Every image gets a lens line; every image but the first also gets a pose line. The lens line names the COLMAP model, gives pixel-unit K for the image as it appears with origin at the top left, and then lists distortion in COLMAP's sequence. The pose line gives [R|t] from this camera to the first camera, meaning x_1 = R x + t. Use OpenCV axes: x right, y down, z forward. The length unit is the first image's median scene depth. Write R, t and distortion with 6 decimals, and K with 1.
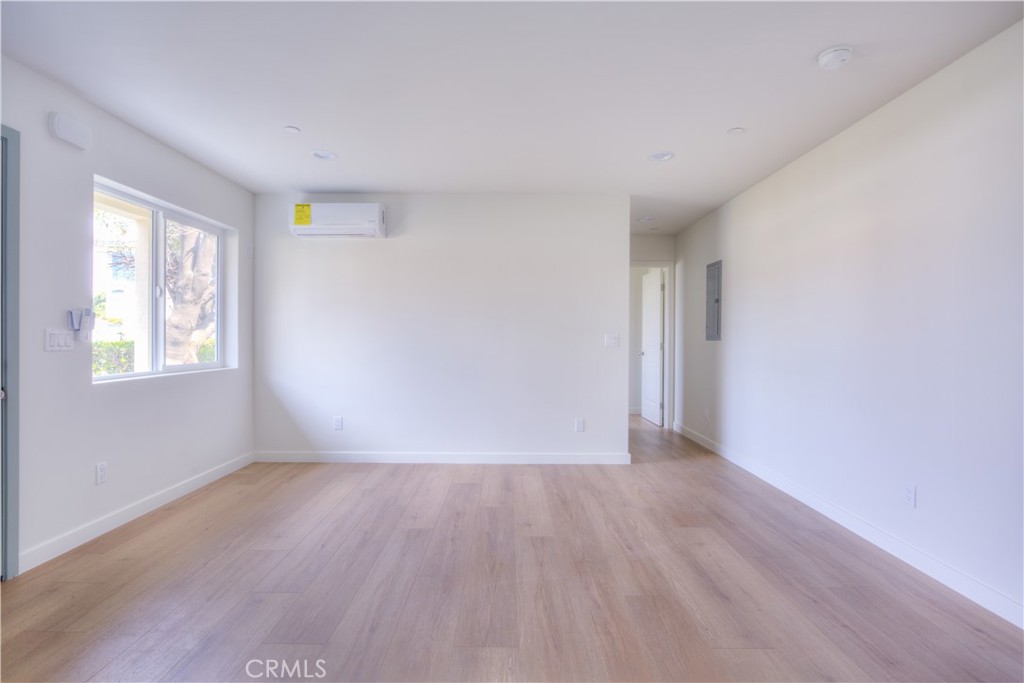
lens RADIAL K [[499.4, 0, 511.1], [0, 499.4, 339.0], [0, 0, 1]] dist [-0.024806, 0.009571]
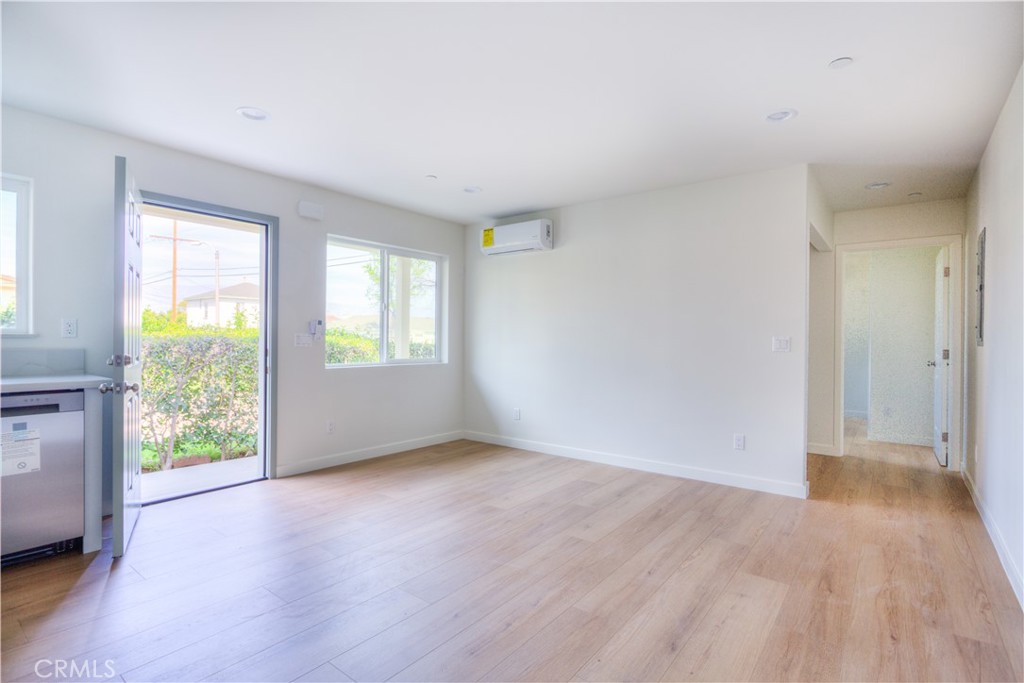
lens RADIAL K [[499.4, 0, 511.1], [0, 499.4, 339.0], [0, 0, 1]] dist [-0.024806, 0.009571]
pose [[0.784931, 0.001459, -0.619582, 0.438706], [-0.006243, 0.999965, -0.005554, 0.002231], [0.619552, 0.008227, 0.784913, 0.097878]]
